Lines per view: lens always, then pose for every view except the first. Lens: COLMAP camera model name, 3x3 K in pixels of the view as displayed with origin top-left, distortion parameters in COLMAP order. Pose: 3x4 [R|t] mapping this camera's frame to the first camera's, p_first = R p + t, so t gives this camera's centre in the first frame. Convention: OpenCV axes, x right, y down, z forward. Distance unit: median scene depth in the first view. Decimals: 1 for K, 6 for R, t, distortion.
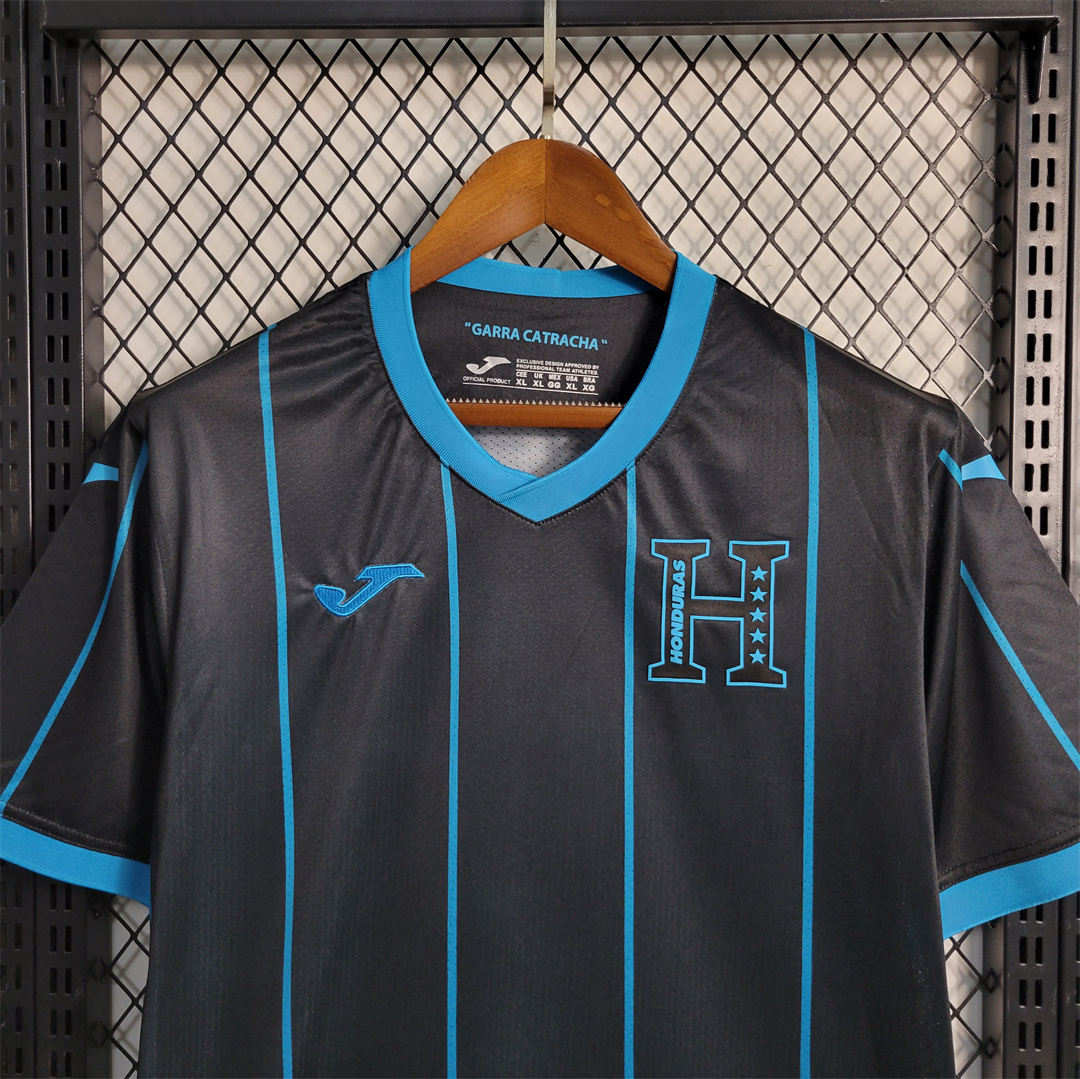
lens RADIAL K [[1163.7, 0, 528.8], [0, 1163.7, 548.4], [0, 0, 1]] dist [0.019567, 0.000000]
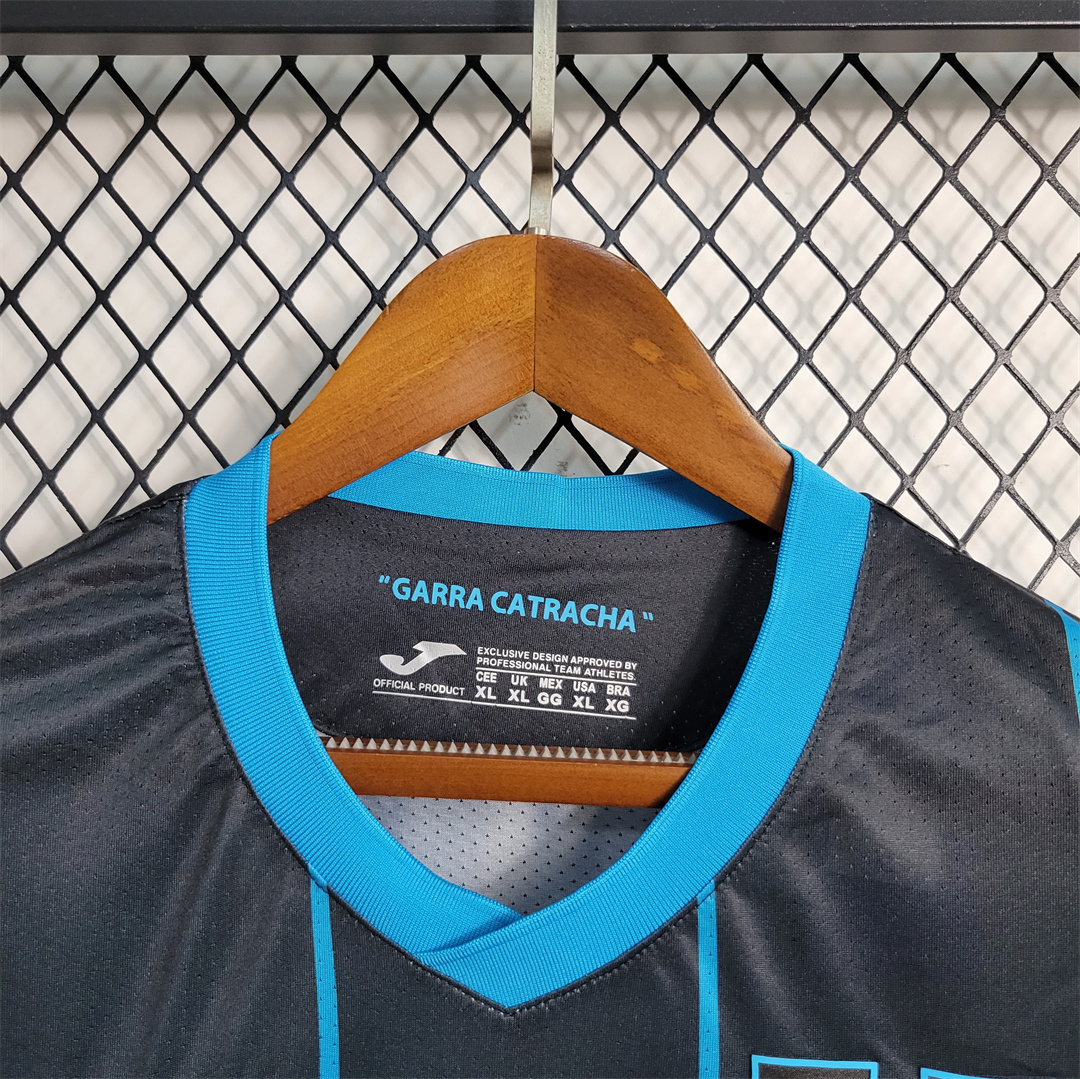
lens RADIAL K [[1163.7, 0, 546.0], [0, 1163.7, 541.4], [0, 0, 1]] dist [0.019567, 0.000000]
pose [[0.999957, 0.009080, -0.001814, 0.020481], [-0.009226, 0.993586, -0.112699, -0.151600], [0.000779, 0.112711, 0.993627, 0.483688]]
